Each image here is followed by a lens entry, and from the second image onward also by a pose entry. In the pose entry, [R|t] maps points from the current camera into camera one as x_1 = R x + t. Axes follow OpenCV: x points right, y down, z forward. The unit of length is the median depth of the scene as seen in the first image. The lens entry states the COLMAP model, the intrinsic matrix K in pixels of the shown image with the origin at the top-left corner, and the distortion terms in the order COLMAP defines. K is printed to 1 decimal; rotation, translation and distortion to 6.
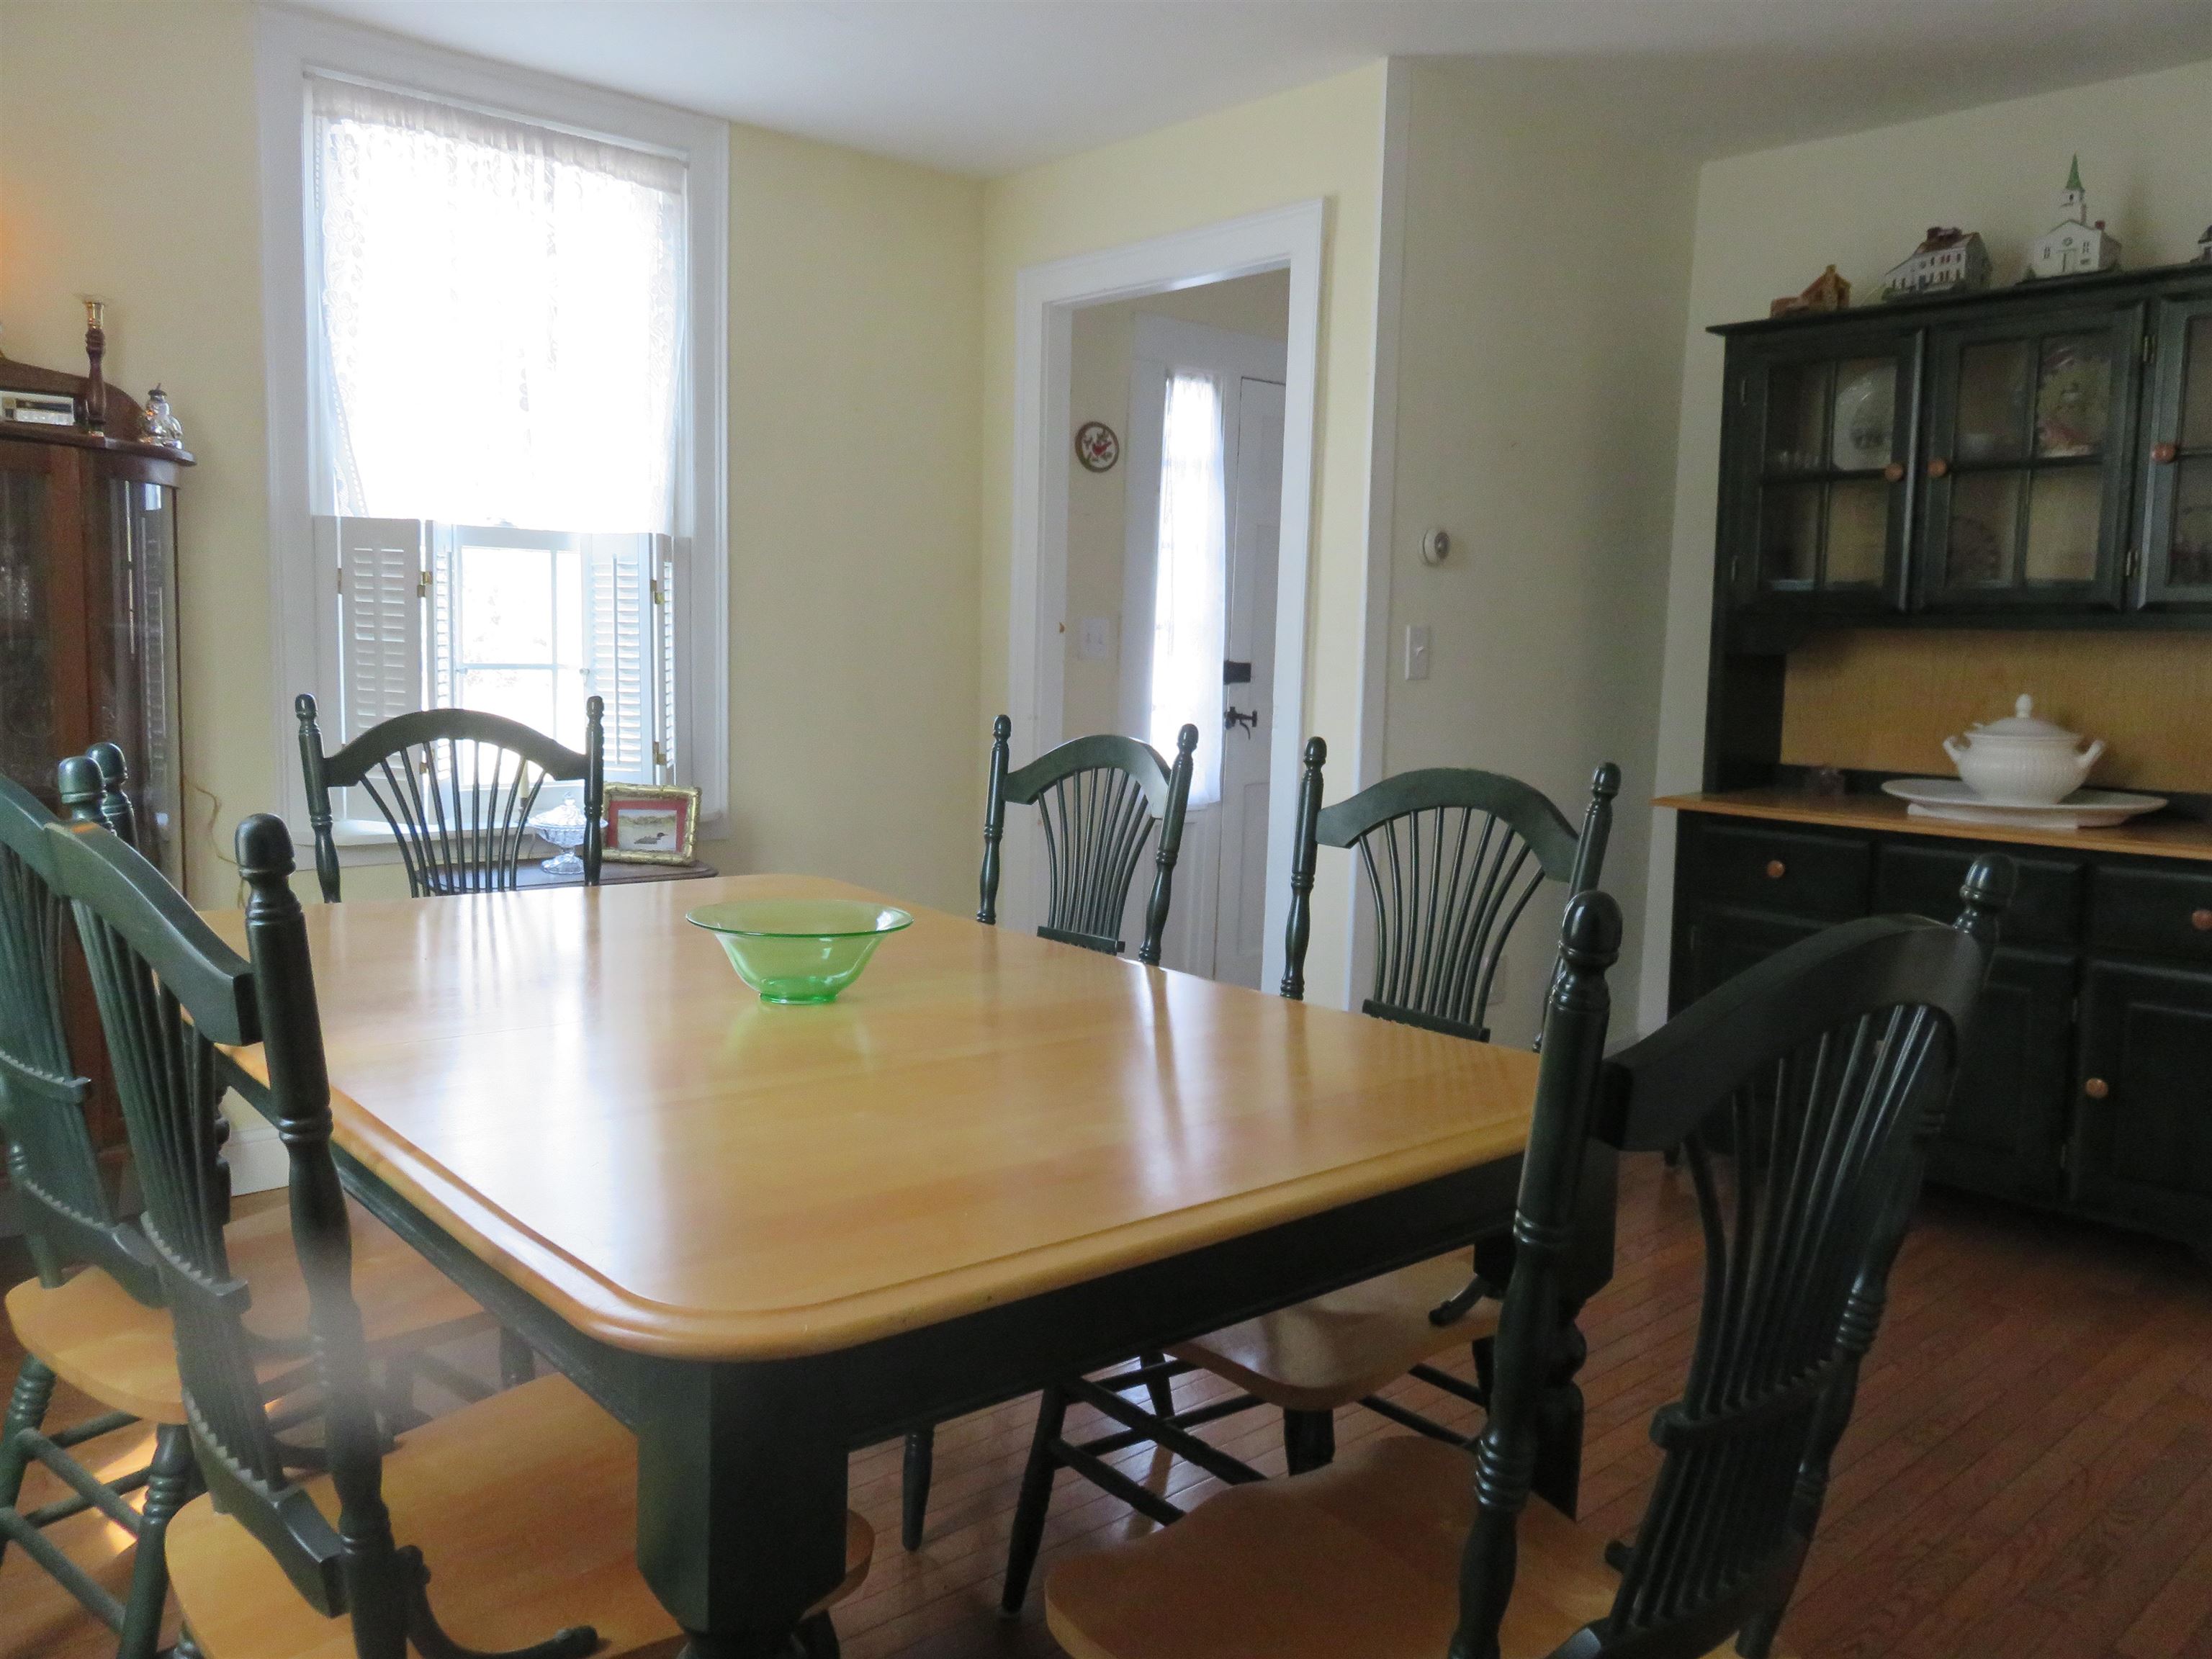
lens RADIAL K [[1667.0, 0, 1101.5], [0, 1667.0, 821.9], [0, 0, 1]] dist [-0.007656, 0.007370]
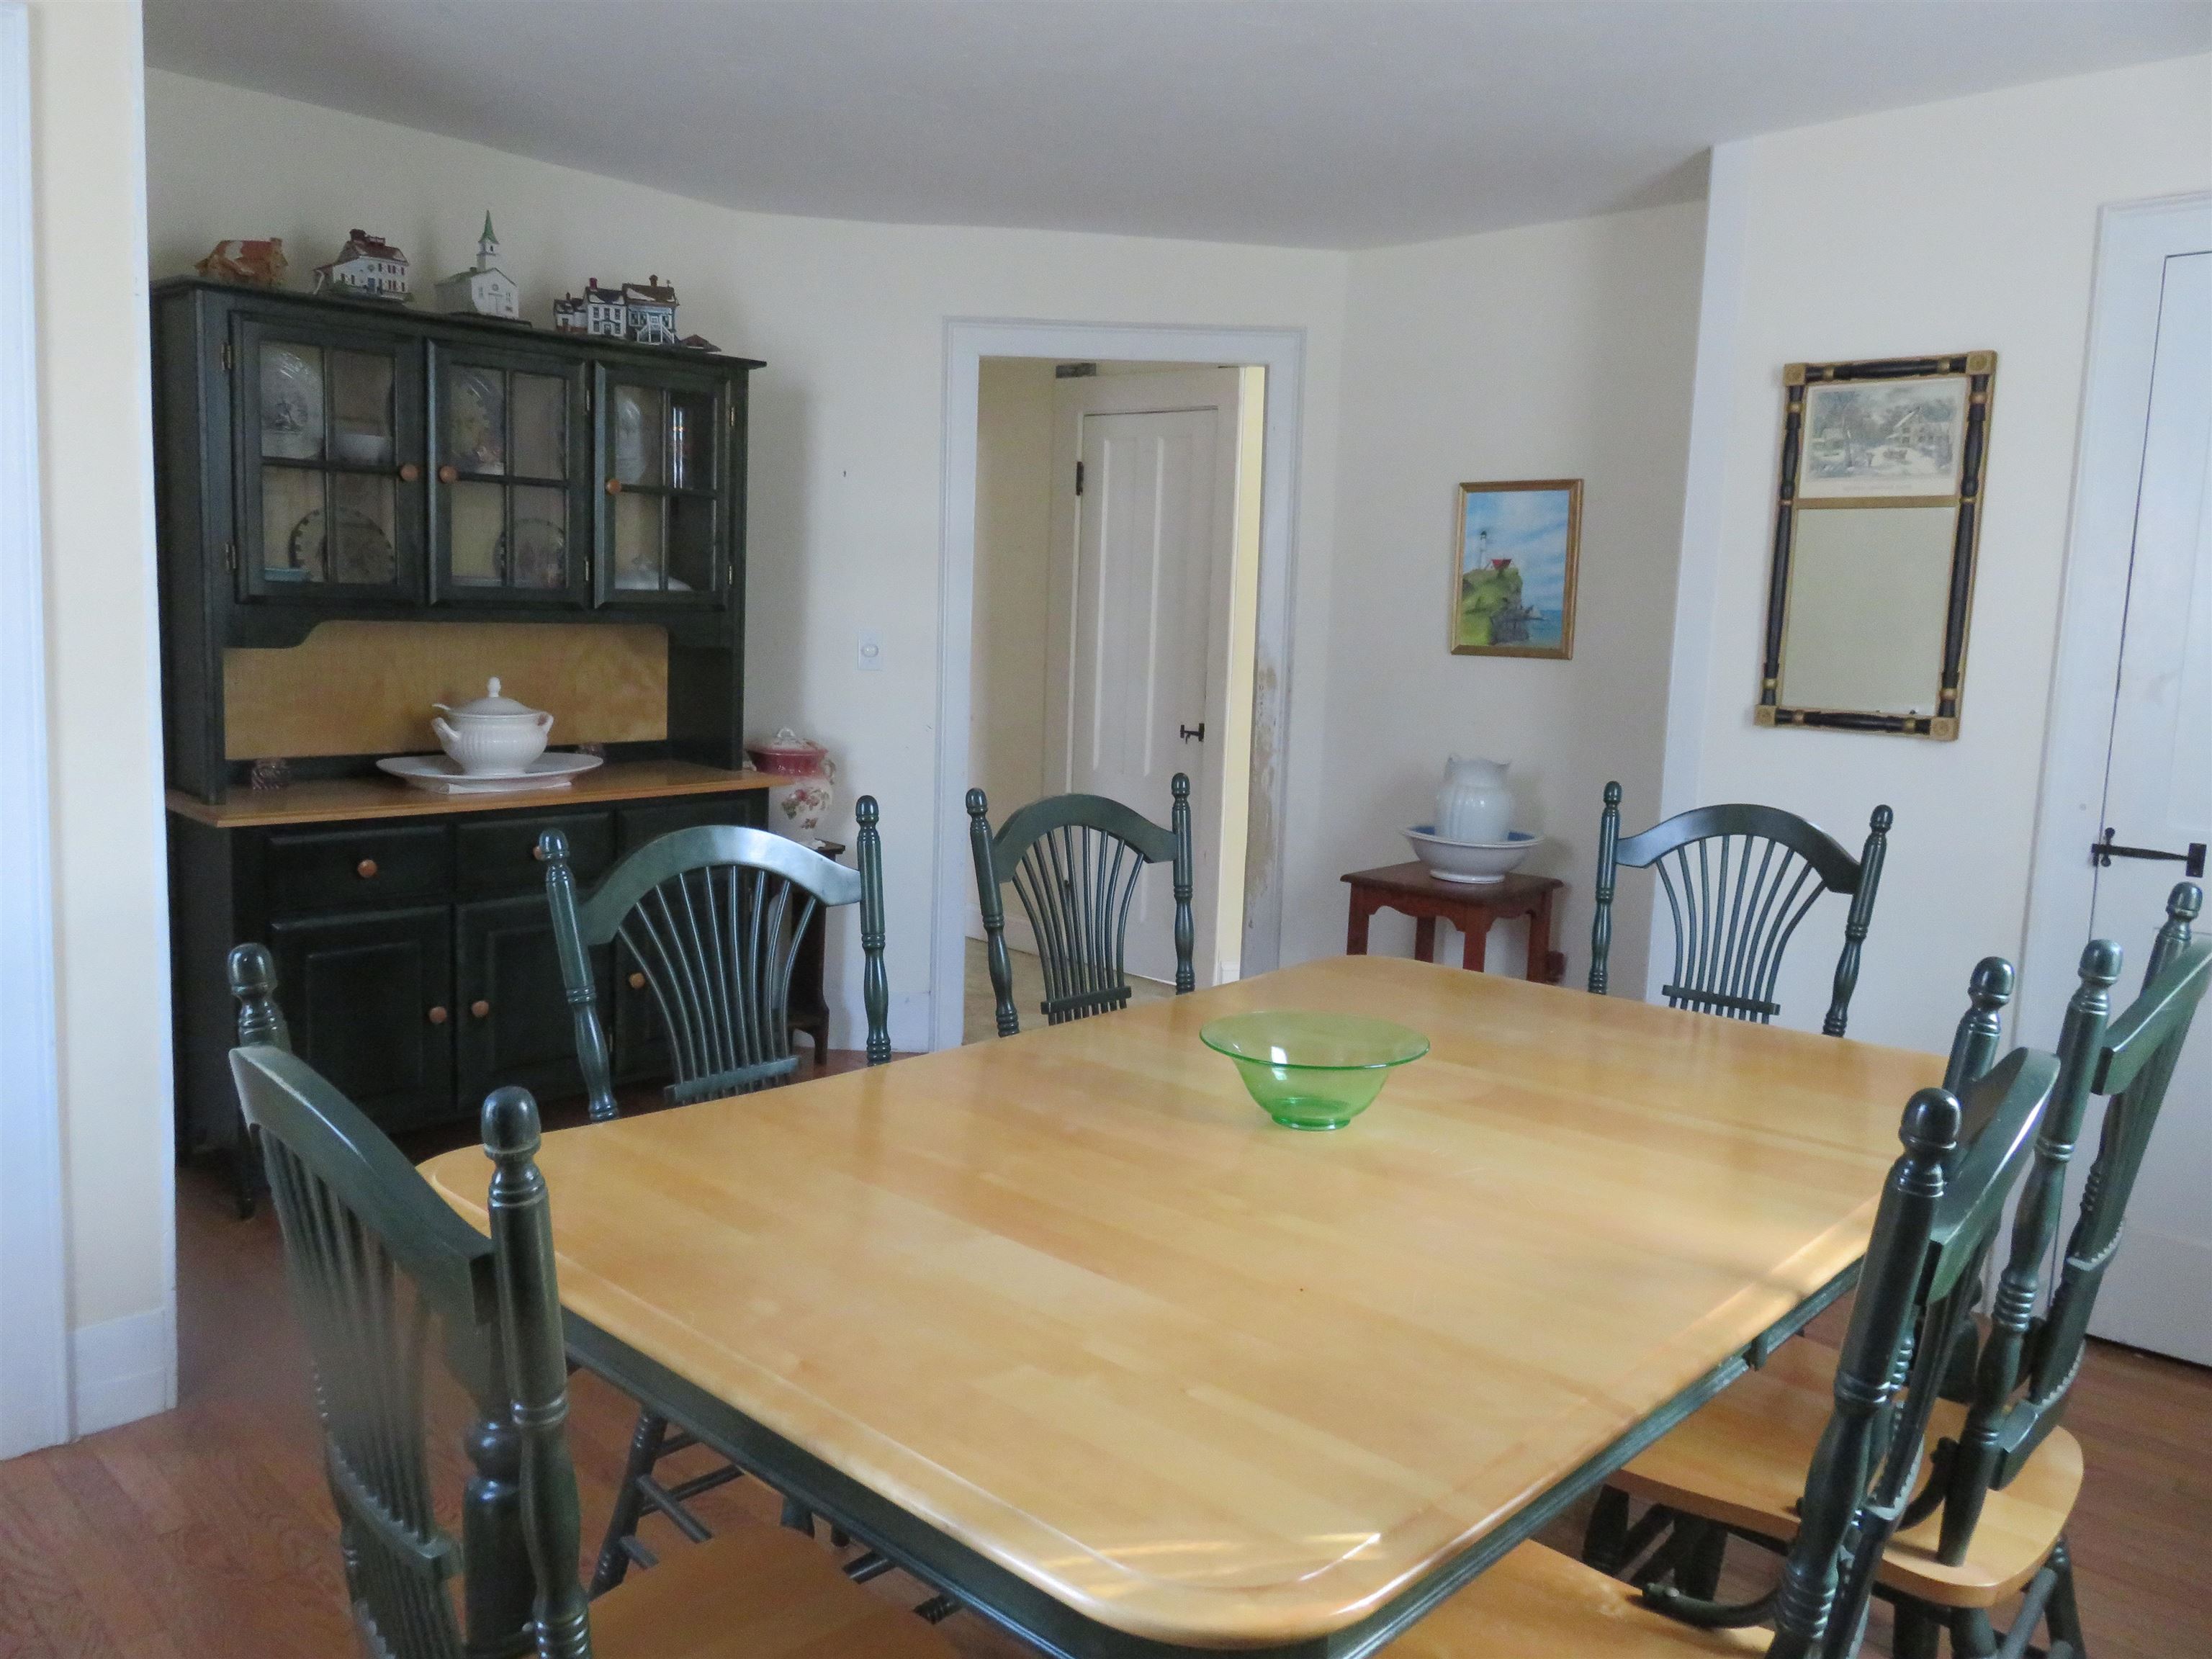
lens RADIAL K [[1667.0, 0, 1095.5], [0, 1667.0, 831.0], [0, 0, 1]] dist [-0.007656, 0.007370]
pose [[-0.098953, -0.165761, 0.981189, -0.630813], [0.071235, 0.982319, 0.173136, -0.139558], [-0.992539, 0.087027, -0.085396, 0.679180]]
